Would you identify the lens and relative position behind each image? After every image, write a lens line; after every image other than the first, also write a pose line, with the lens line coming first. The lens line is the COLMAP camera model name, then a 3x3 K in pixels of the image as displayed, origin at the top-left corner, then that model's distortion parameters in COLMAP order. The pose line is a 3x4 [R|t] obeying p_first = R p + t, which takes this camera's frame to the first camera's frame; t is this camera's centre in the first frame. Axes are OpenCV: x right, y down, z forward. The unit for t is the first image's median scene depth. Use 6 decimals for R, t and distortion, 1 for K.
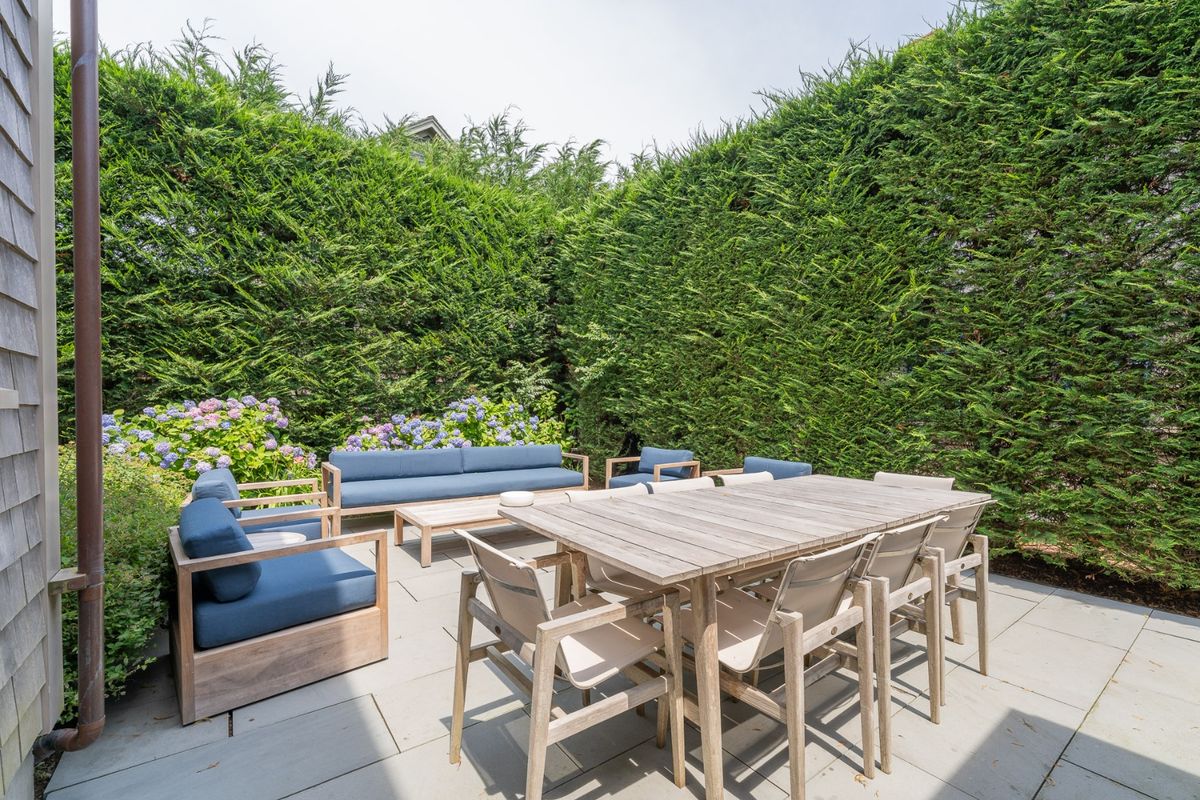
lens RADIAL K [[489.6, 0, 602.4], [0, 489.6, 415.1], [0, 0, 1]] dist [-0.000353, 0.000000]
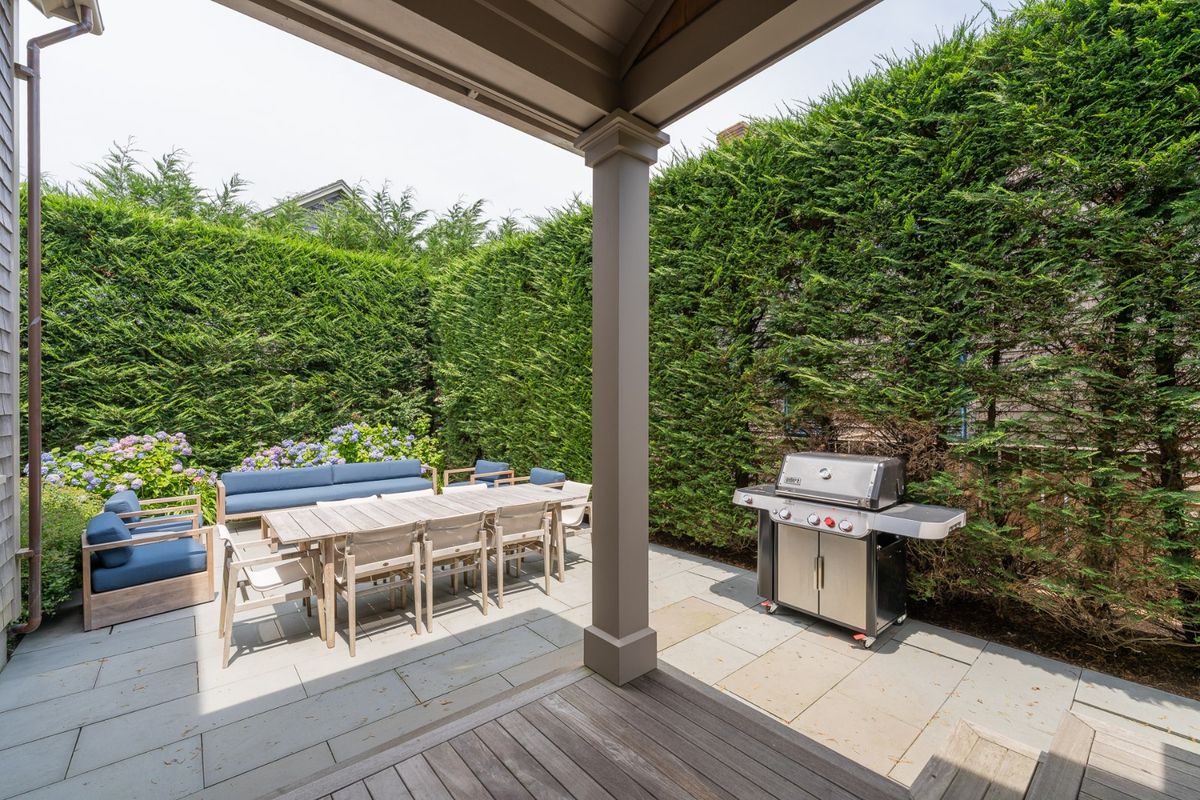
lens RADIAL K [[481.8, 0, 596.7], [0, 481.8, 398.9], [0, 0, 1]] dist [0.001074, 0.000067]
pose [[0.998335, -0.019112, 0.054432, 0.385563], [0.020471, 0.999490, -0.024510, -0.070849], [-0.053936, 0.025584, 0.998217, -0.371190]]
